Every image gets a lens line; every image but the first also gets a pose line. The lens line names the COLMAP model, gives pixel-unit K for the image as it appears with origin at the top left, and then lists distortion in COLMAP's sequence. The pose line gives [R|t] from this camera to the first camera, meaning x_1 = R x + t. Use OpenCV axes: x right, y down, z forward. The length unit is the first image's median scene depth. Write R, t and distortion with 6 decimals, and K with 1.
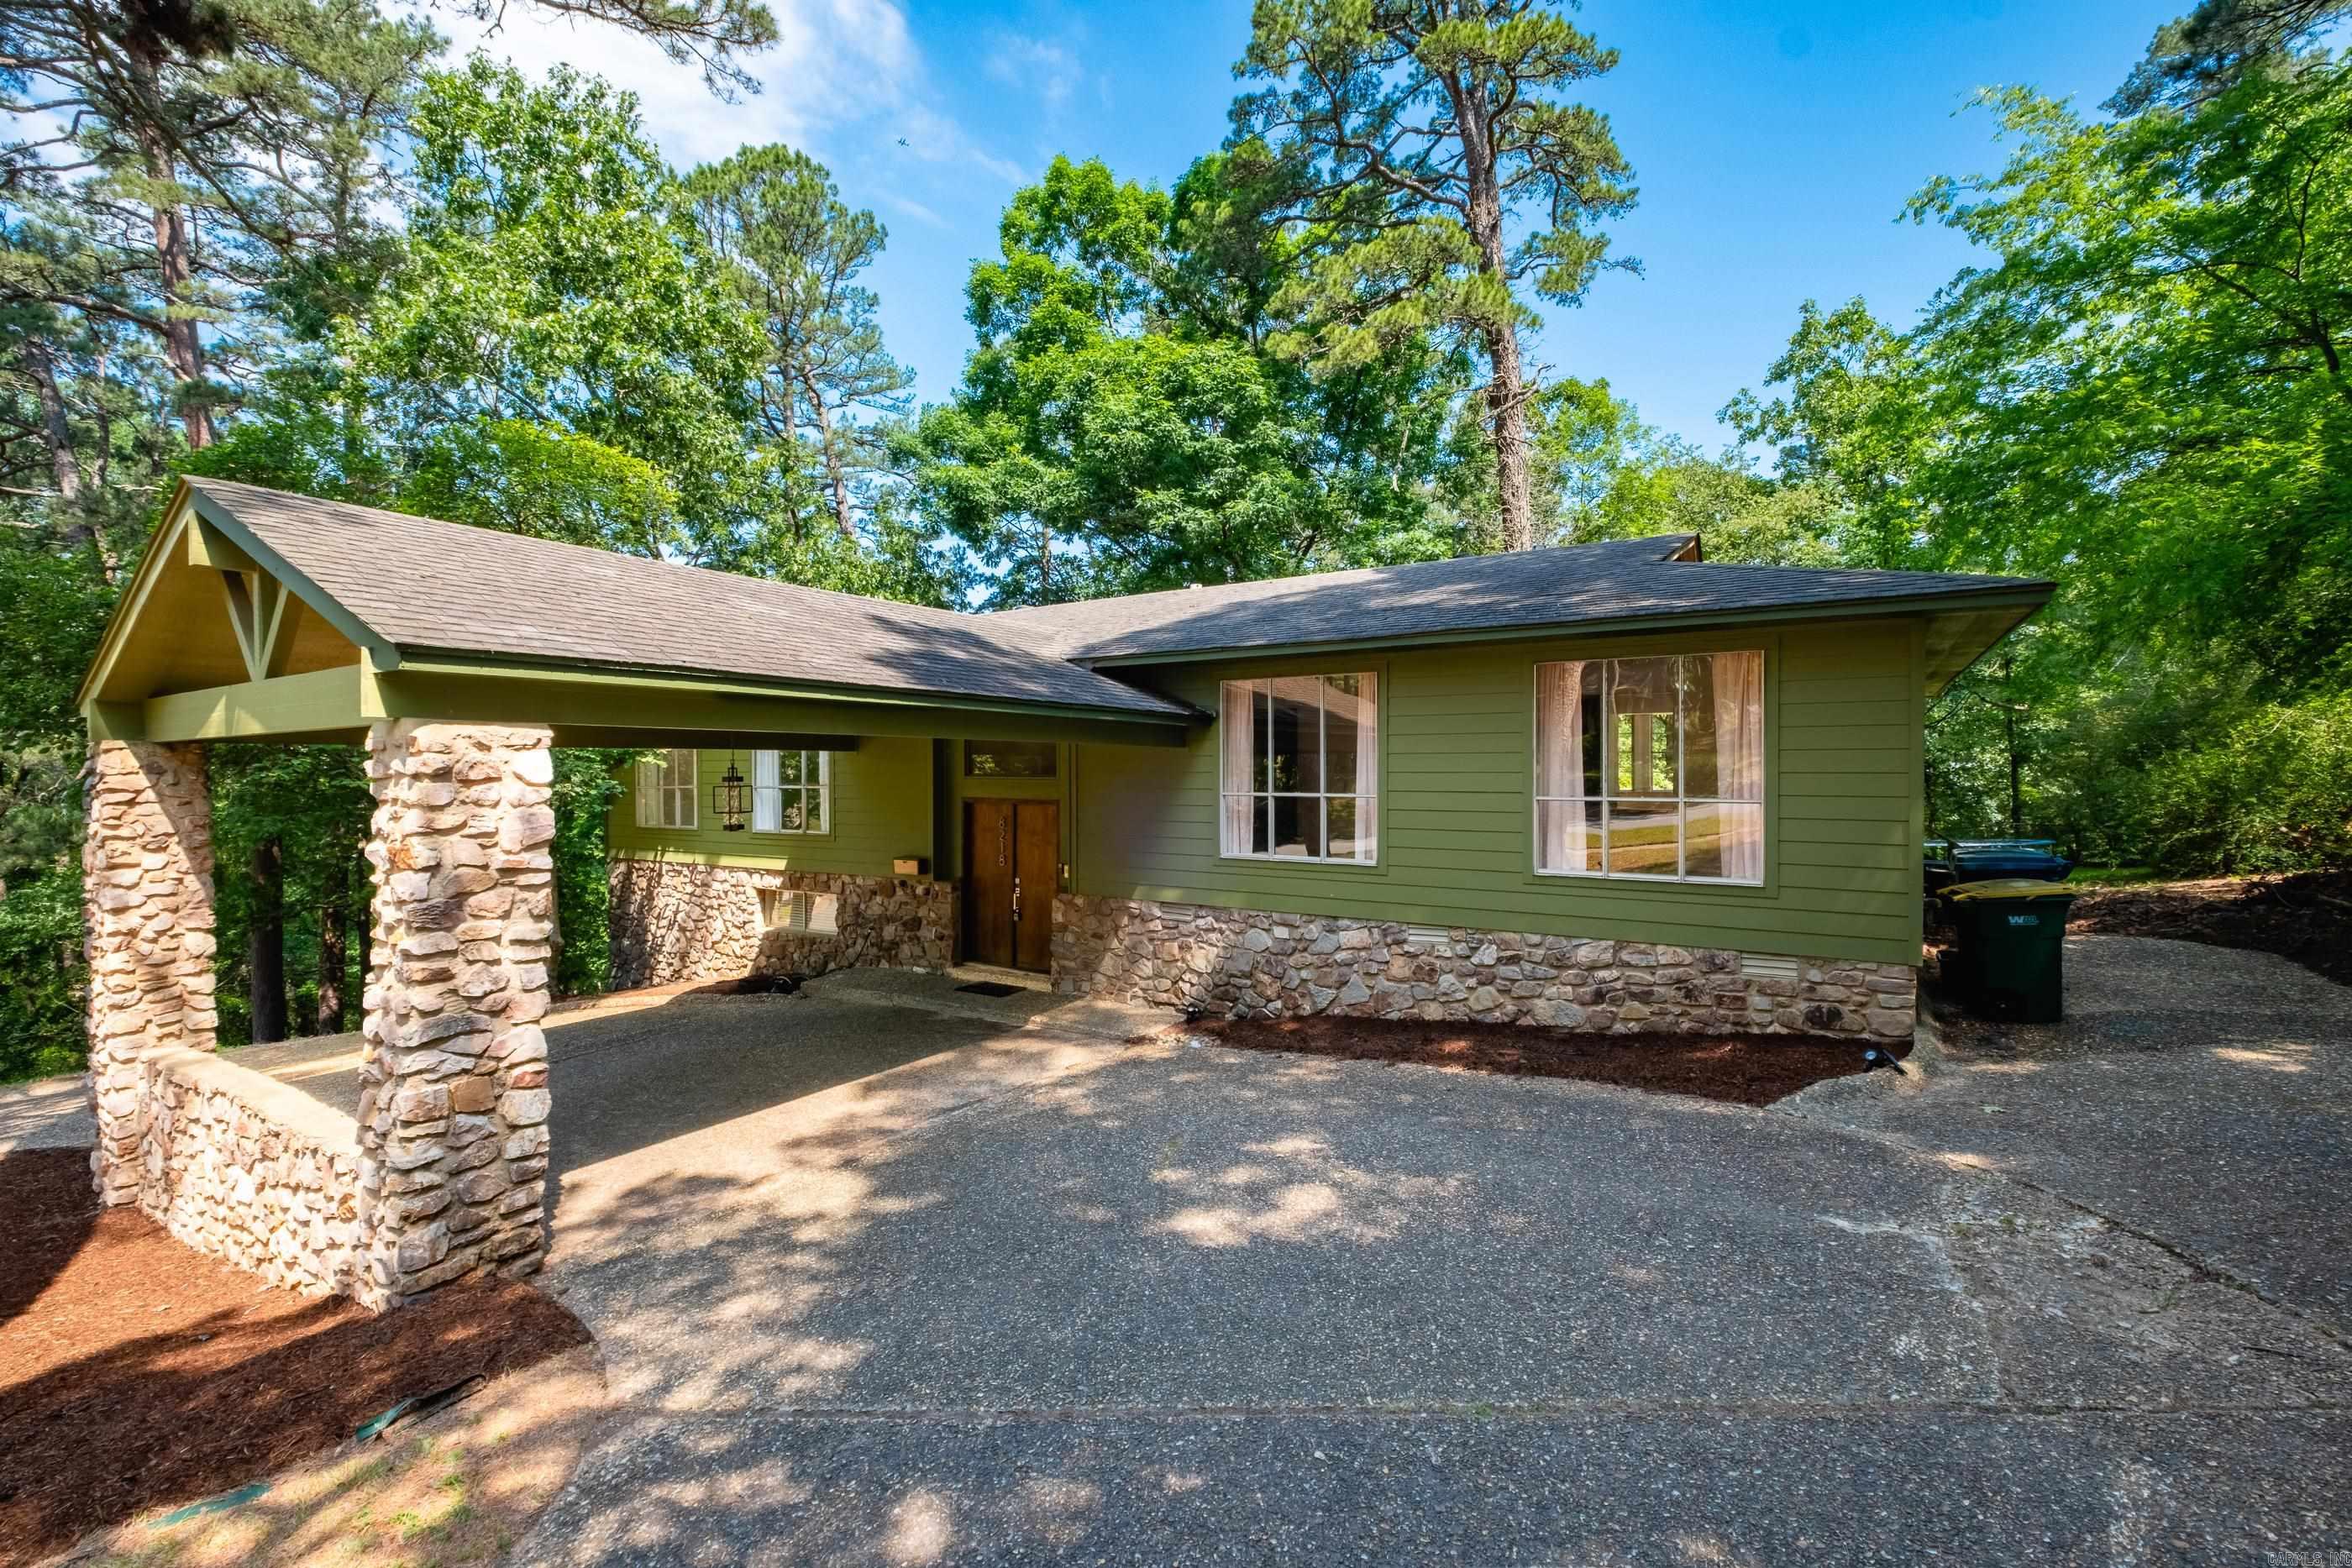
lens RADIAL K [[1017.3, 0, 1178.8], [0, 1017.3, 788.6], [0, 0, 1]] dist [0.000772, -0.000725]
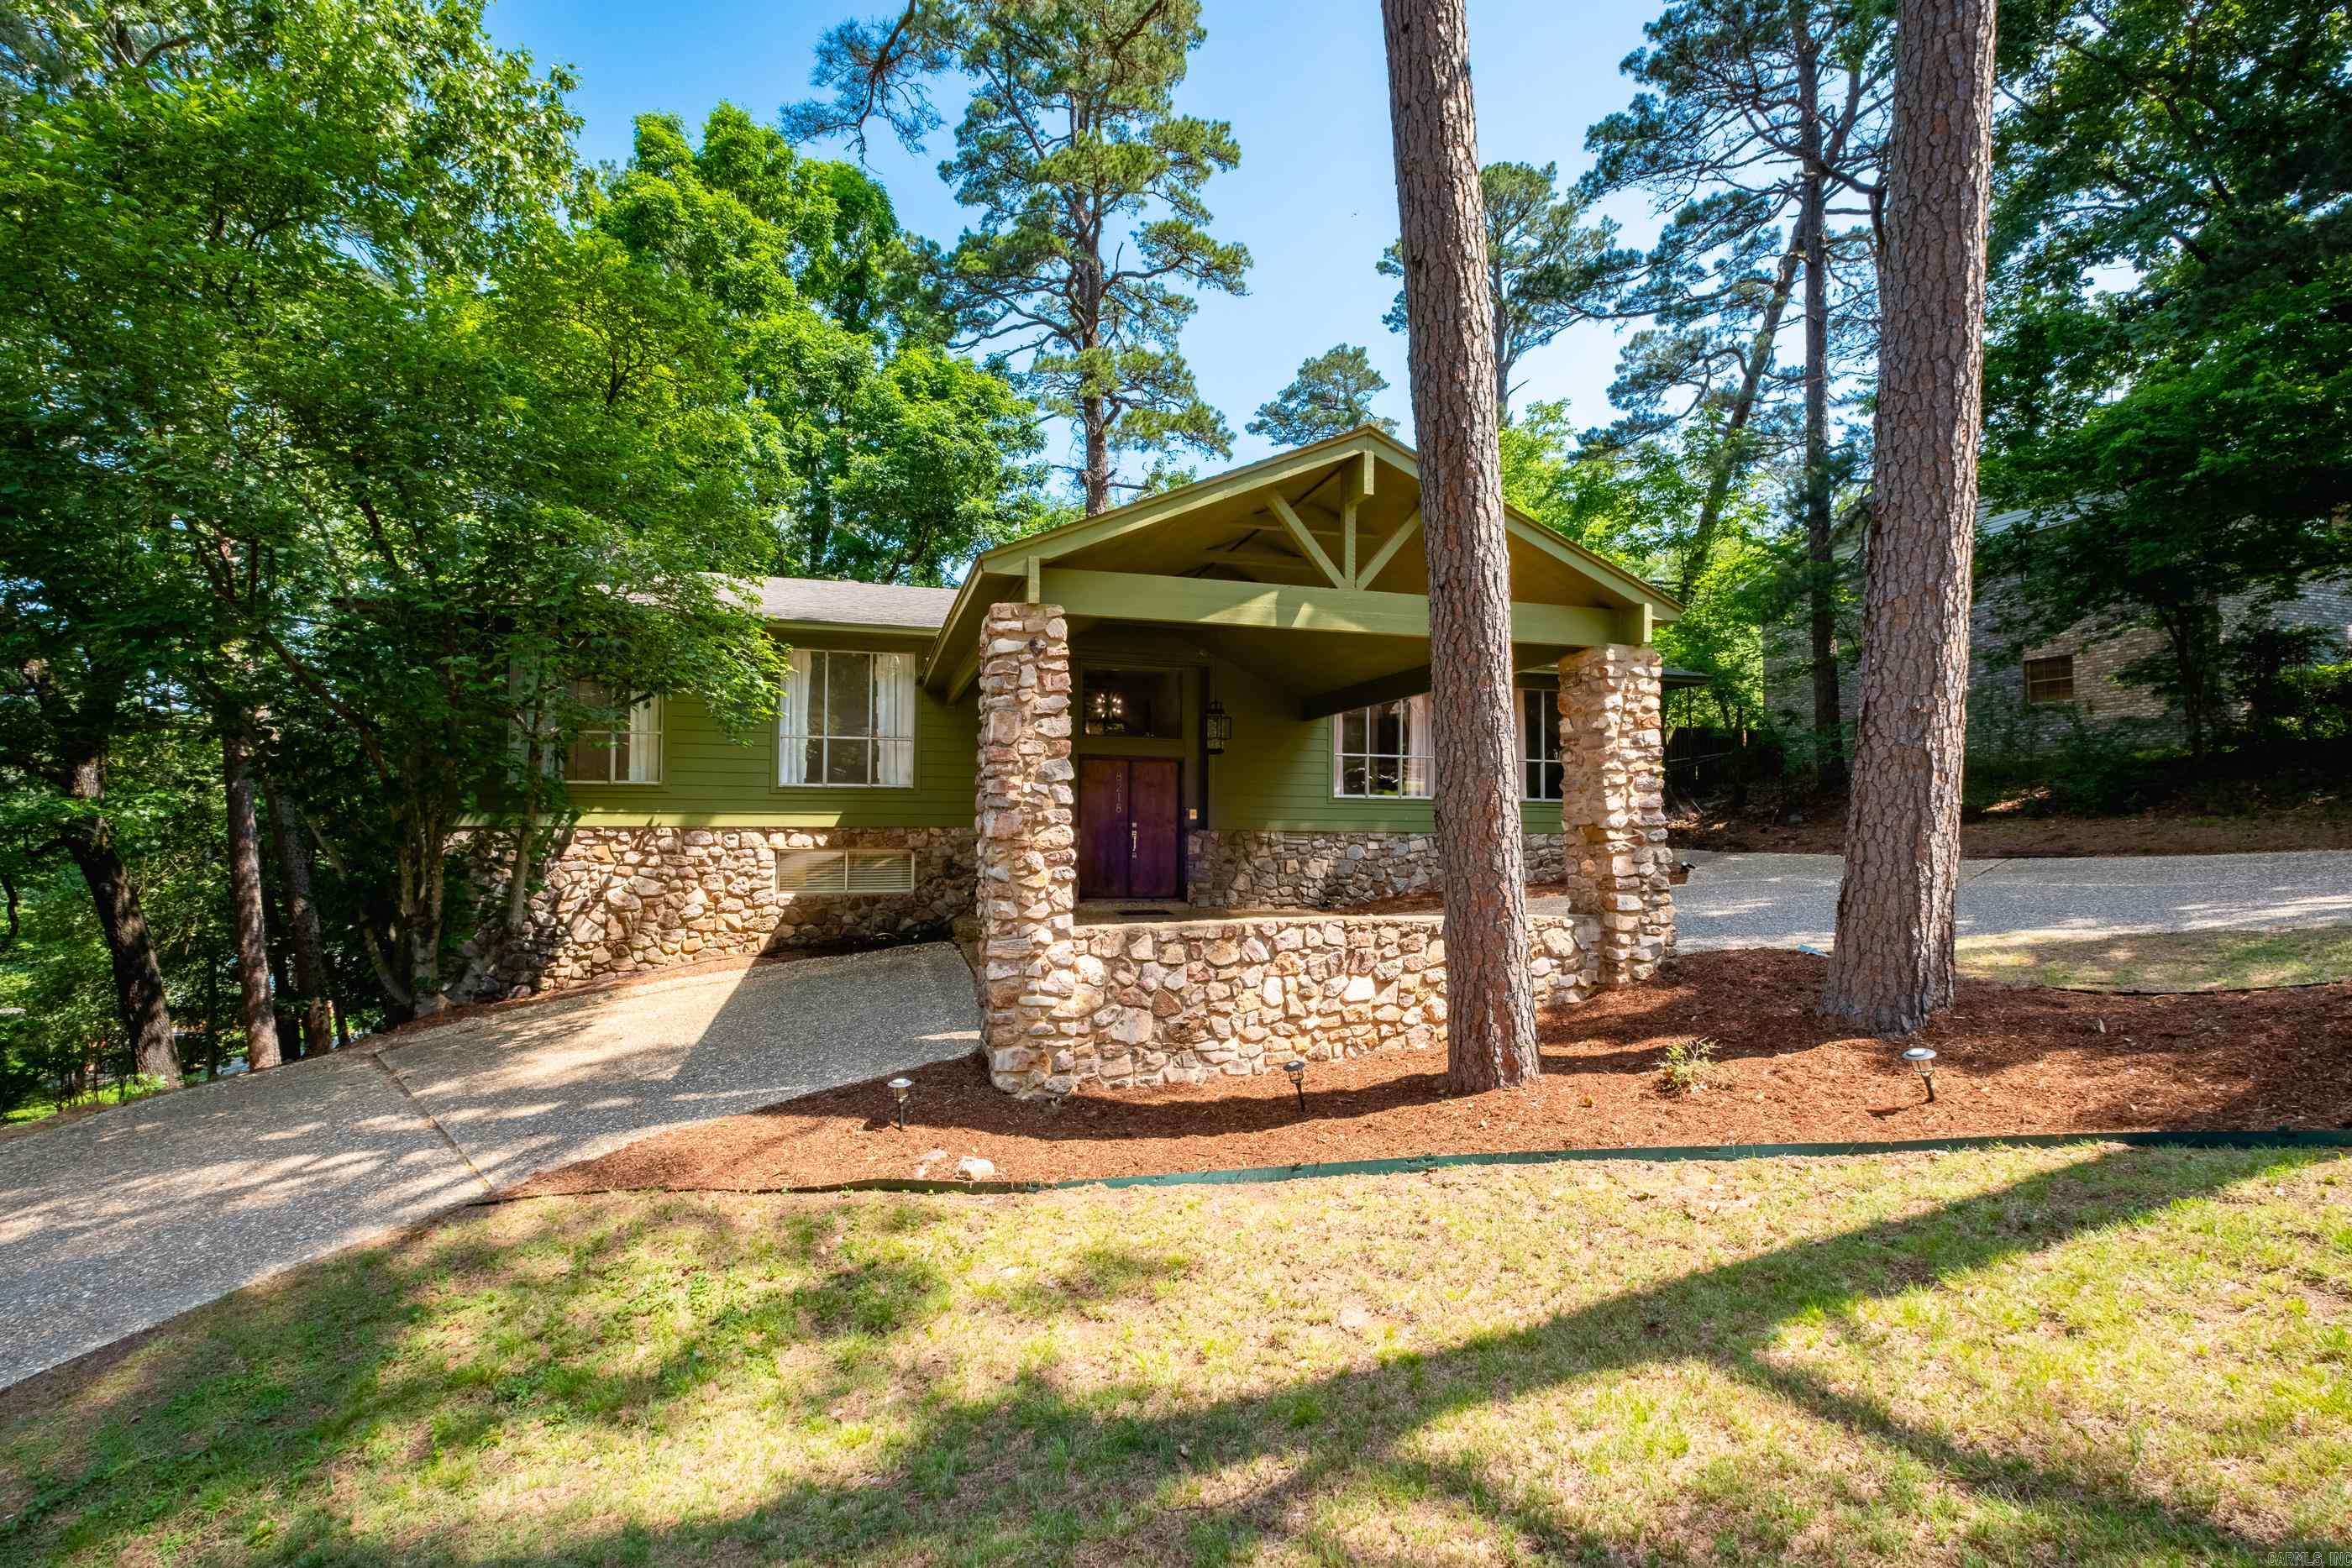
lens RADIAL K [[1003.7, 0, 1182.6], [0, 1003.7, 783.4], [0, 0, 1]] dist [0.000276, -0.001128]
pose [[0.660349, 0.034331, 0.750174, -0.946018], [0.001770, 0.998881, -0.047271, 0.092133], [-0.750957, 0.032544, 0.659549, 0.167929]]
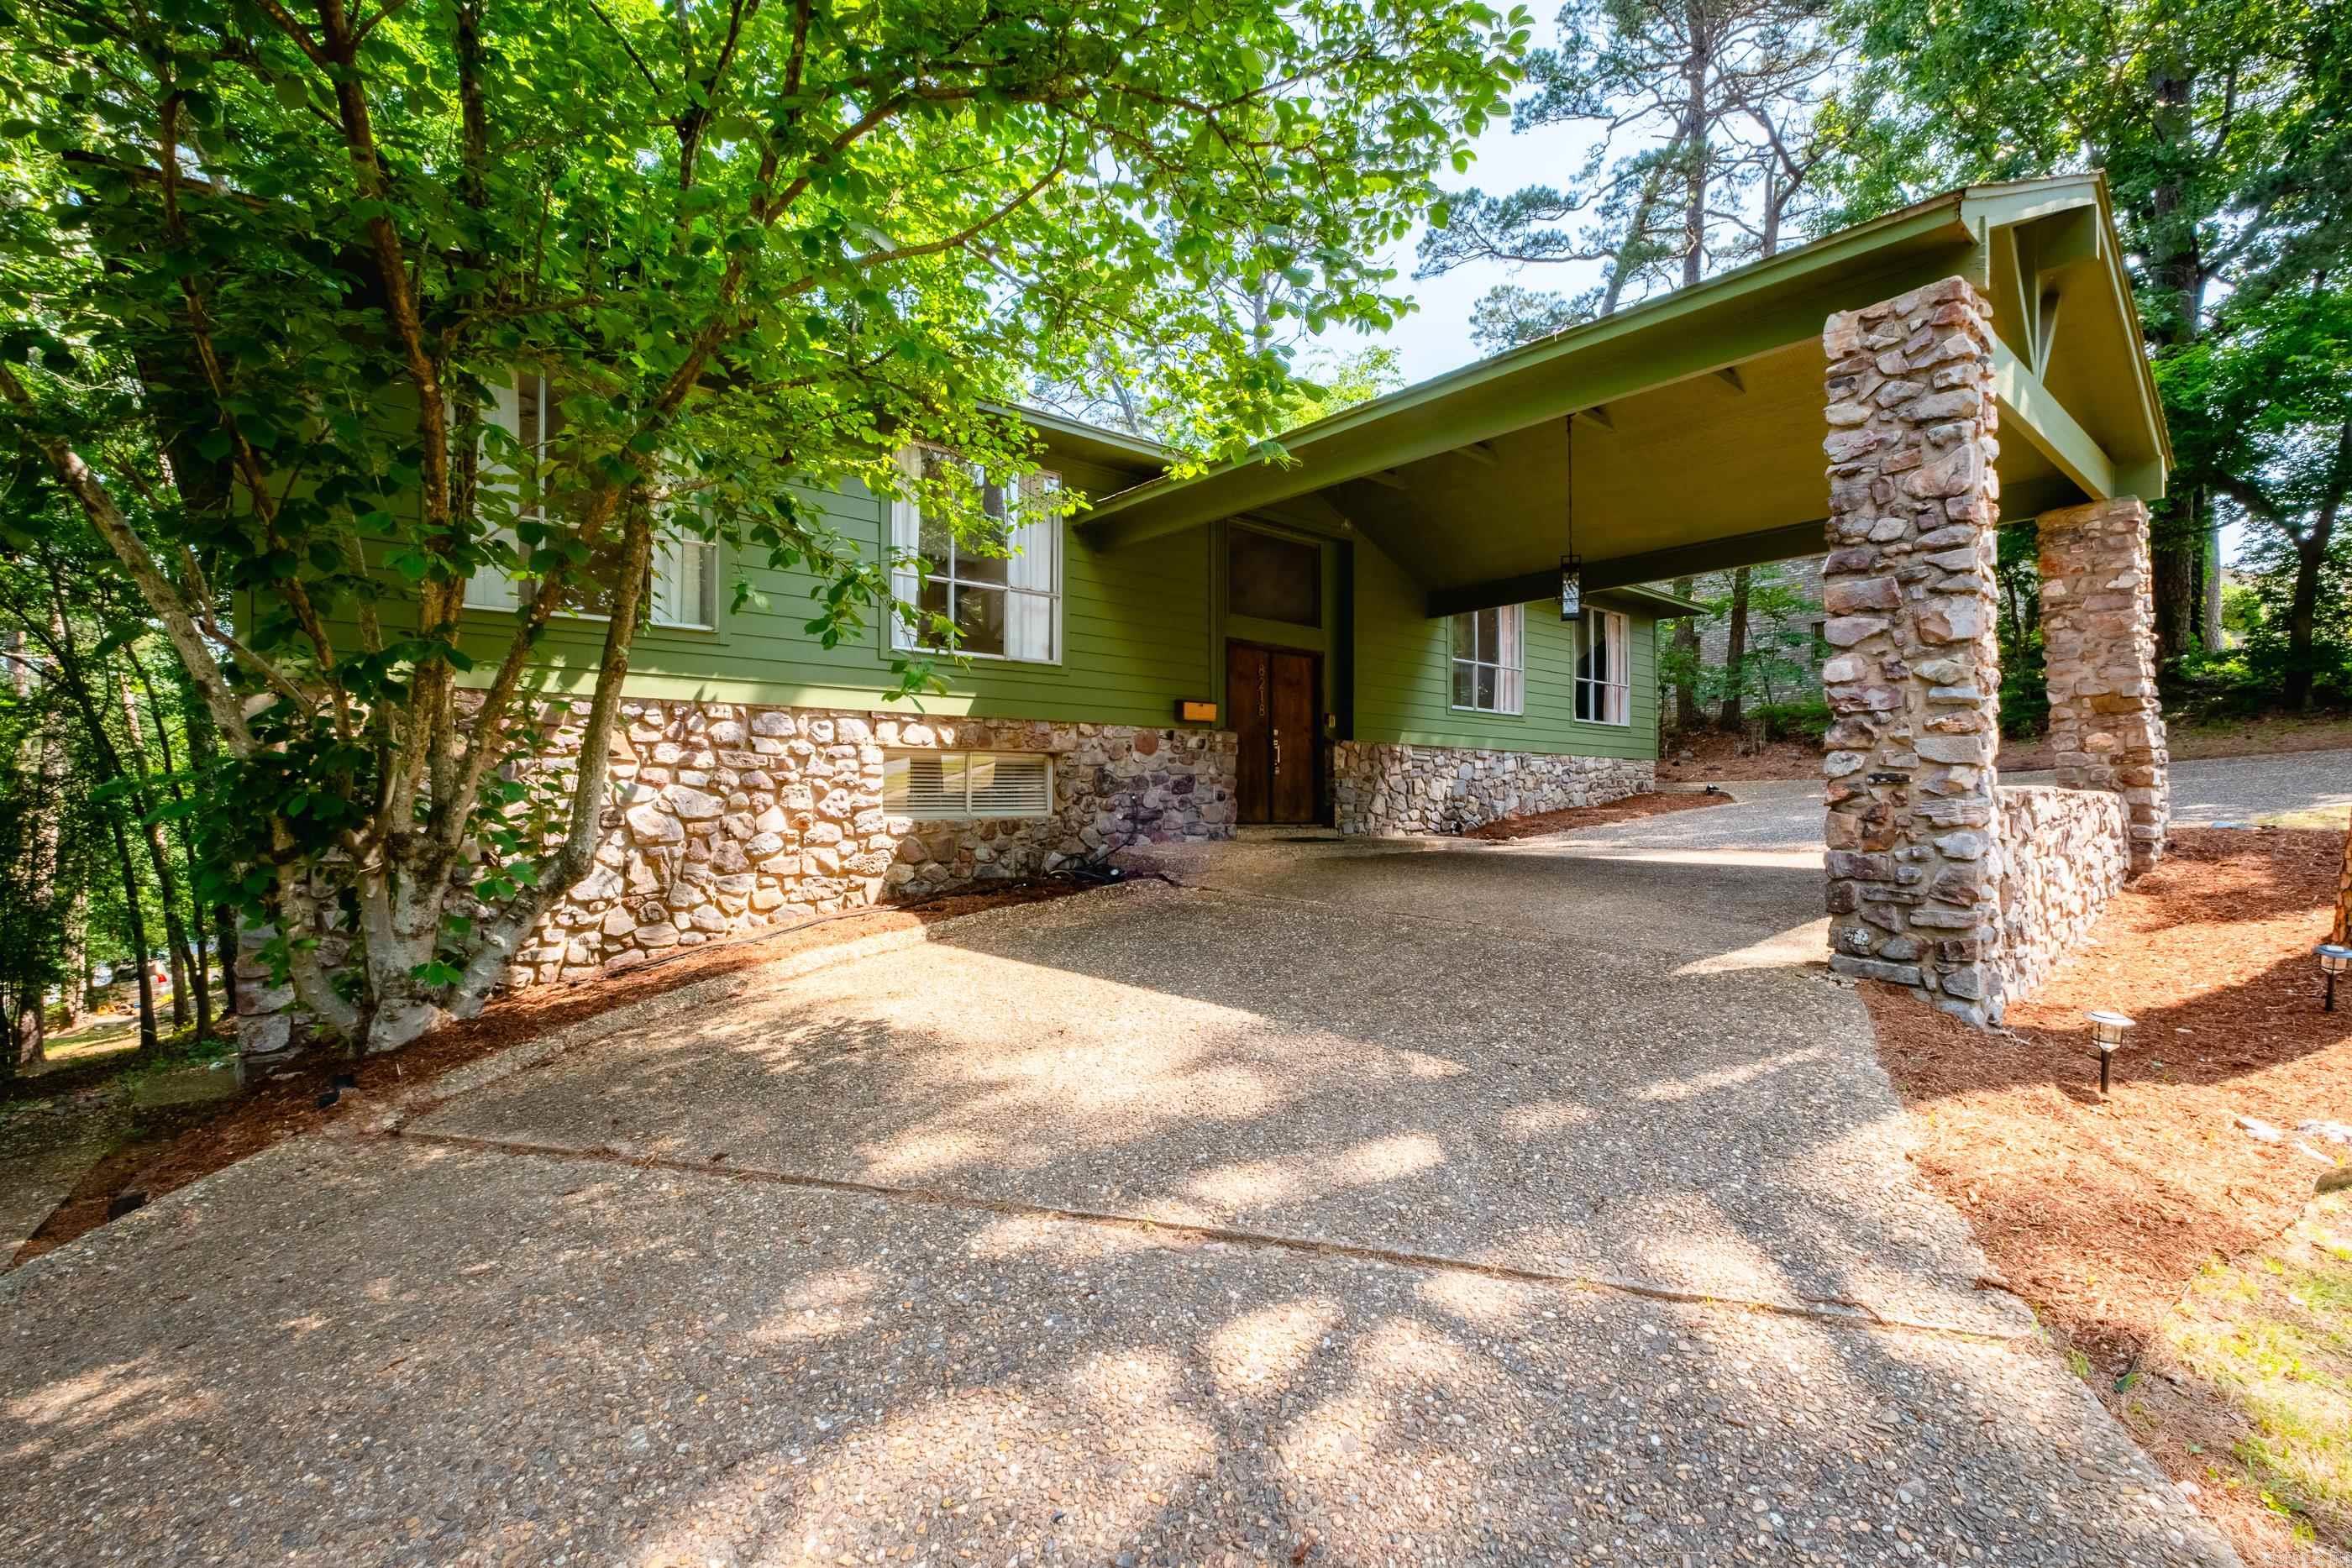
lens RADIAL K [[1033.5, 0, 1176.0], [0, 1033.5, 784.0], [0, 0, 1]] dist [-0.000326, -0.000505]
pose [[0.301733, 0.017377, 0.953234, -1.034614], [0.011785, 0.999690, -0.021954, 0.149393], [-0.953320, 0.017858, 0.301435, 0.750874]]
